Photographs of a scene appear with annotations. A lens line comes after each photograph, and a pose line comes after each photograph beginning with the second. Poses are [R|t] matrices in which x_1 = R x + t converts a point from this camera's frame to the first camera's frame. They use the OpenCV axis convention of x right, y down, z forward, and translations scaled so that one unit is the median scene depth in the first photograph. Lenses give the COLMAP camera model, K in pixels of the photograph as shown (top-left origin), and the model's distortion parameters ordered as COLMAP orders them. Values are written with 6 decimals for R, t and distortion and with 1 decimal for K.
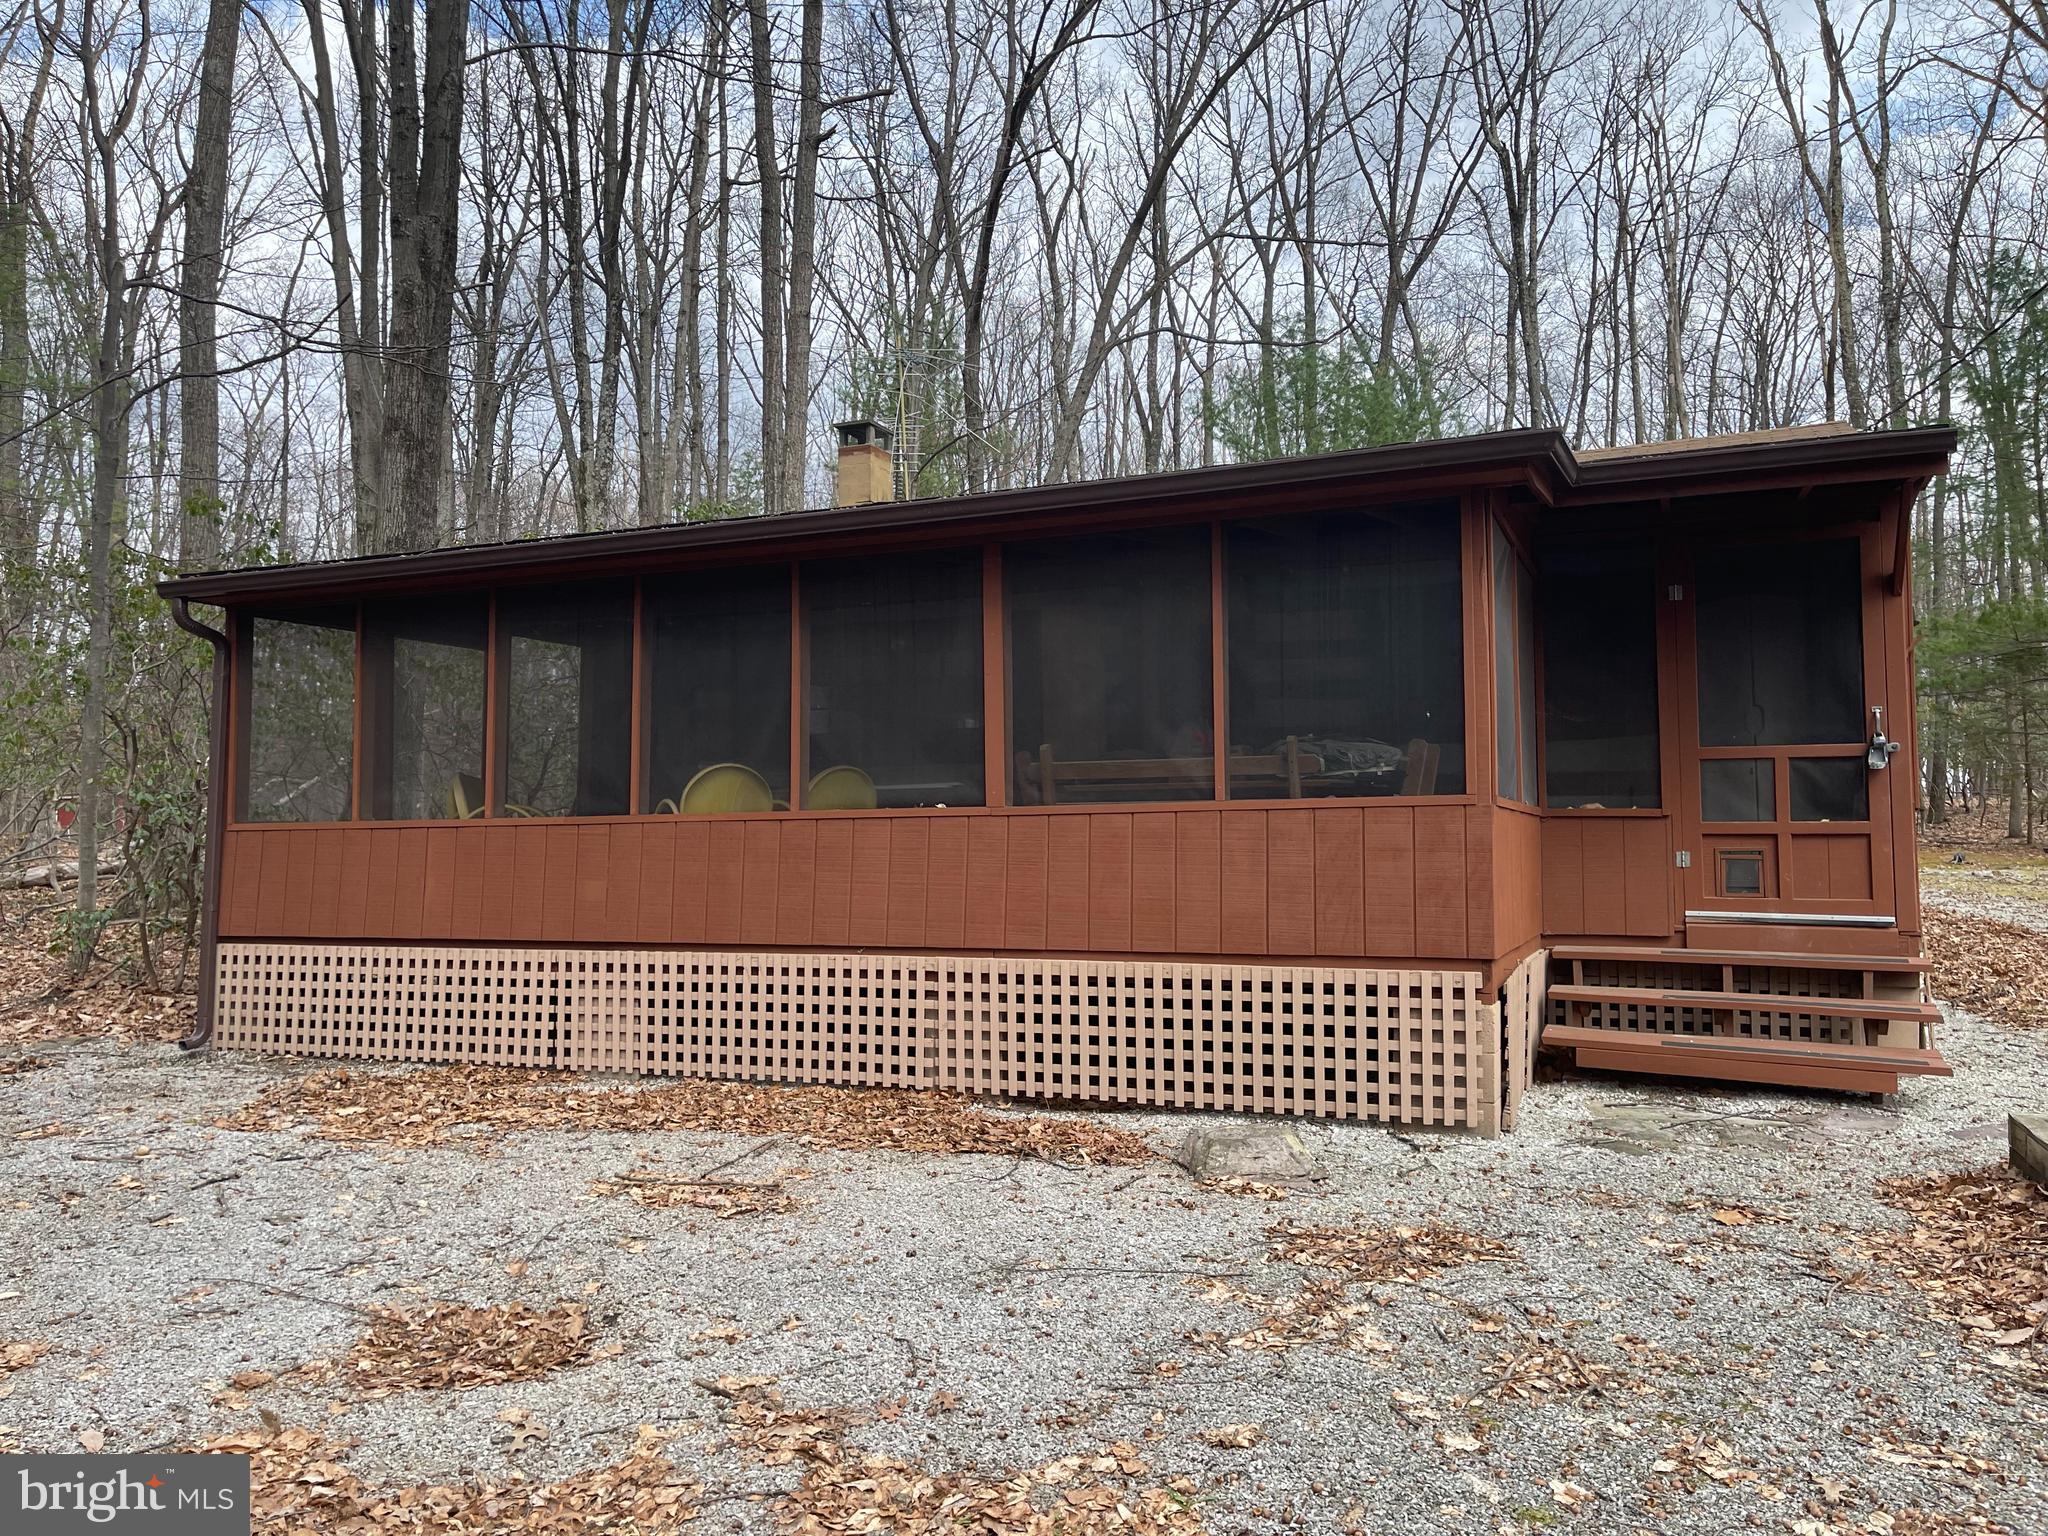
lens RADIAL K [[1549.5, 0, 1027.1], [0, 1549.5, 764.0], [0, 0, 1]] dist [0.076201, -0.100318]
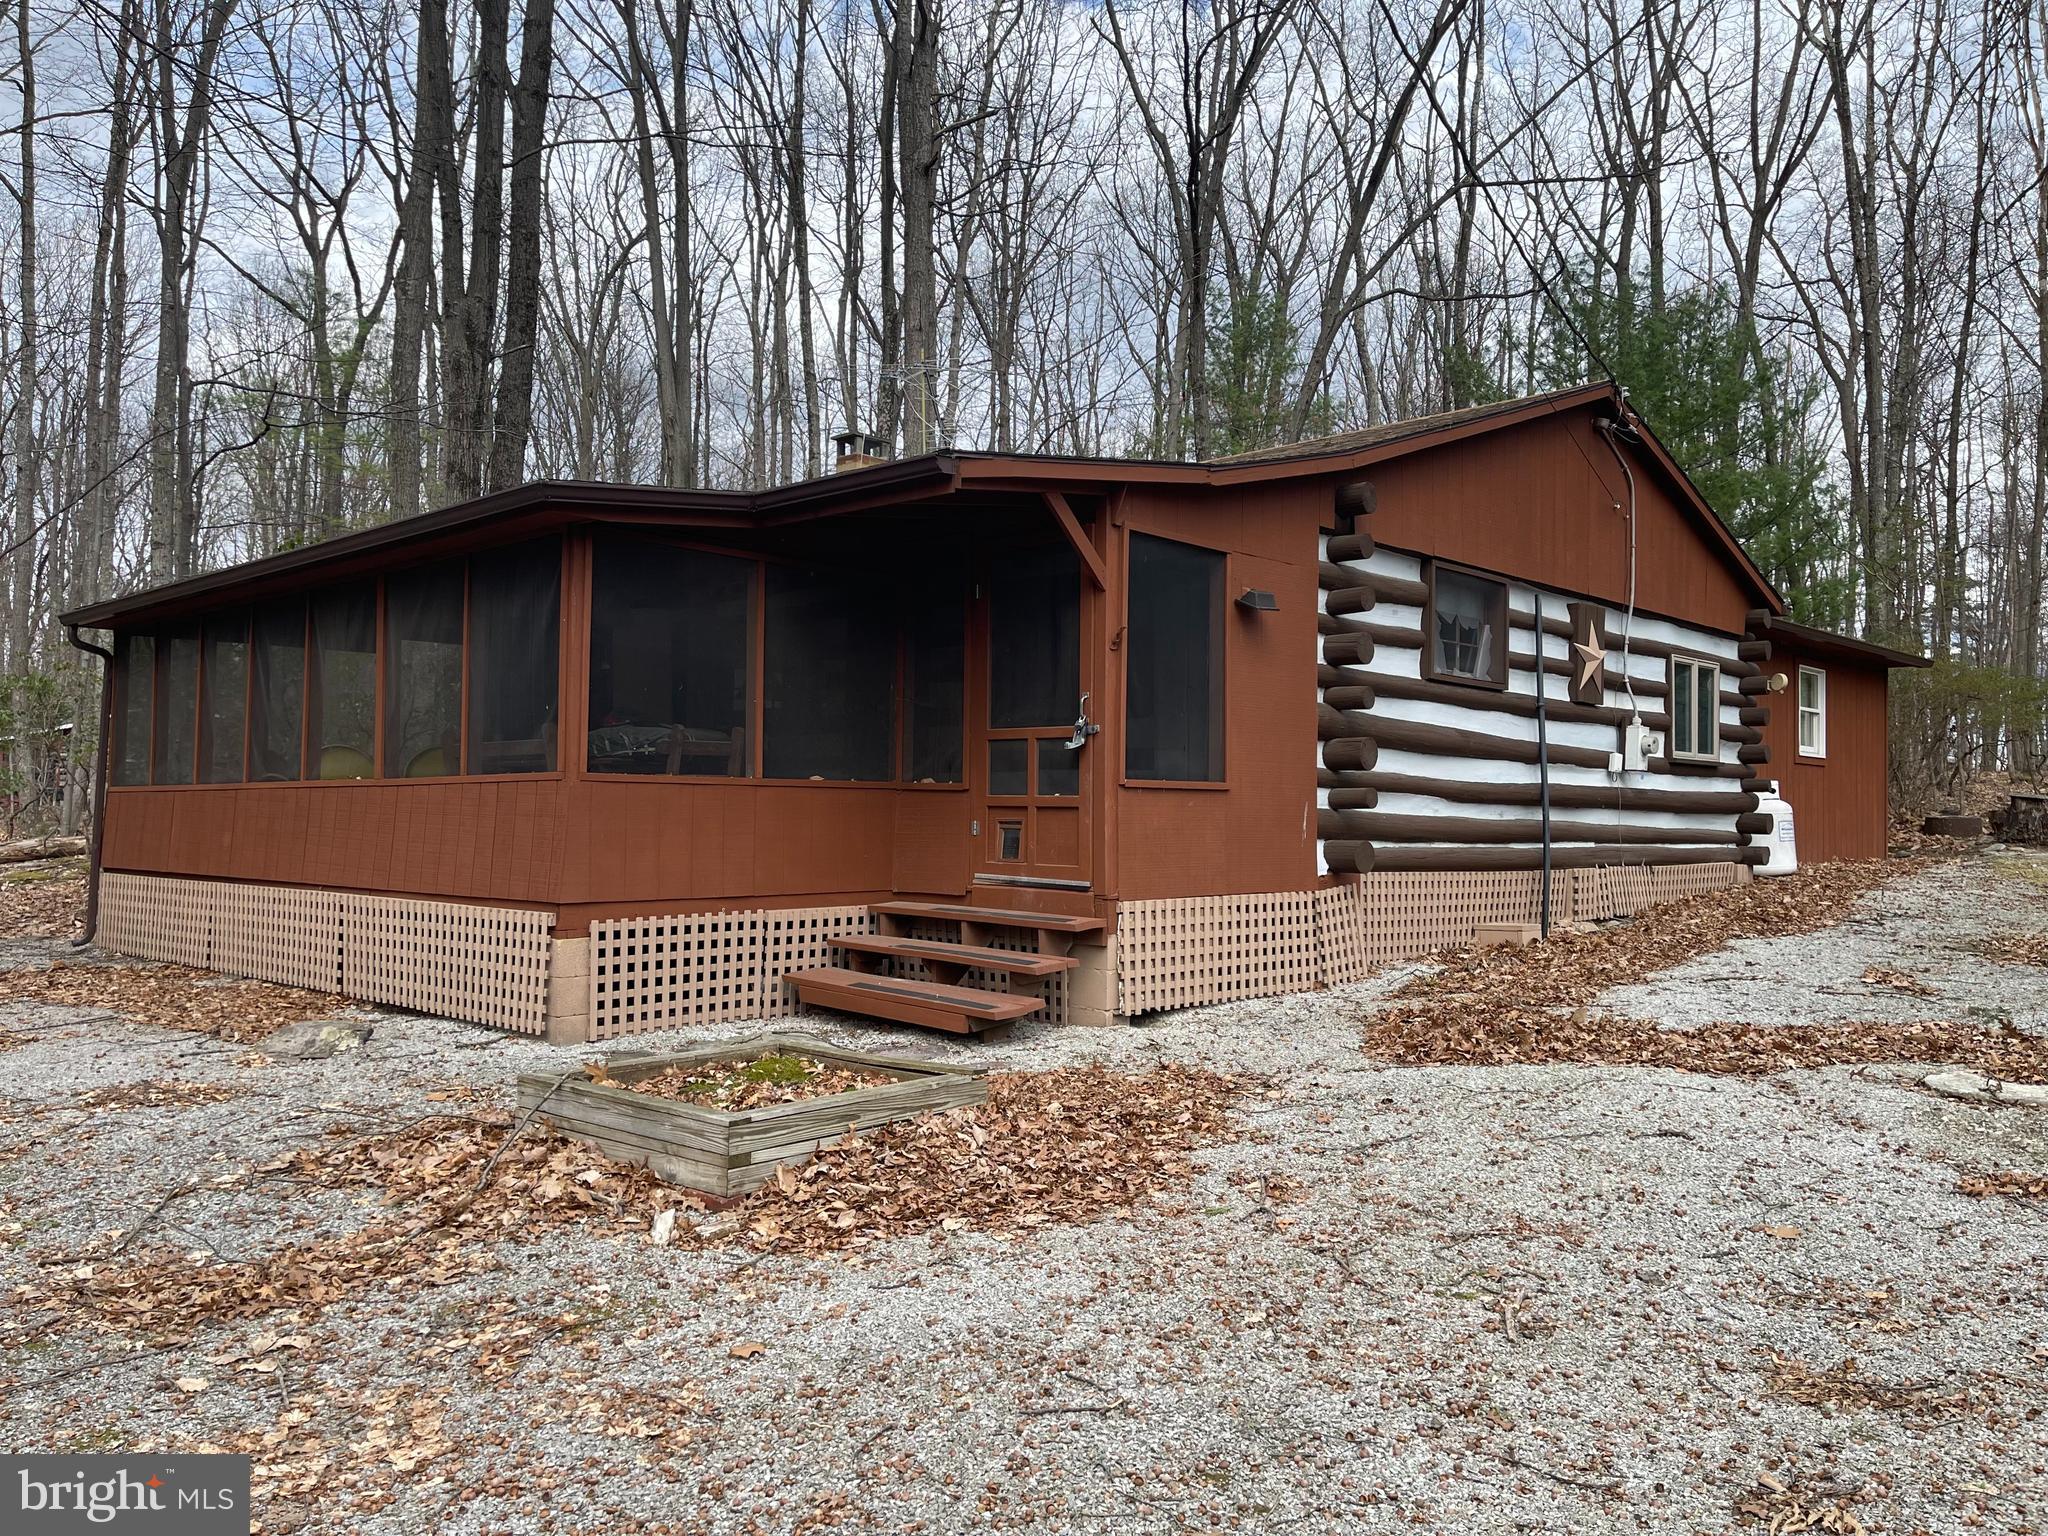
lens RADIAL K [[1549.5, 0, 1011.6], [0, 1549.5, 769.4], [0, 0, 1]] dist [0.076201, -0.100318]
pose [[0.951452, 0.002786, -0.307783, 0.789107], [0.003578, 0.999791, 0.020112, -0.003936], [0.307775, -0.020237, 0.951244, -0.057751]]
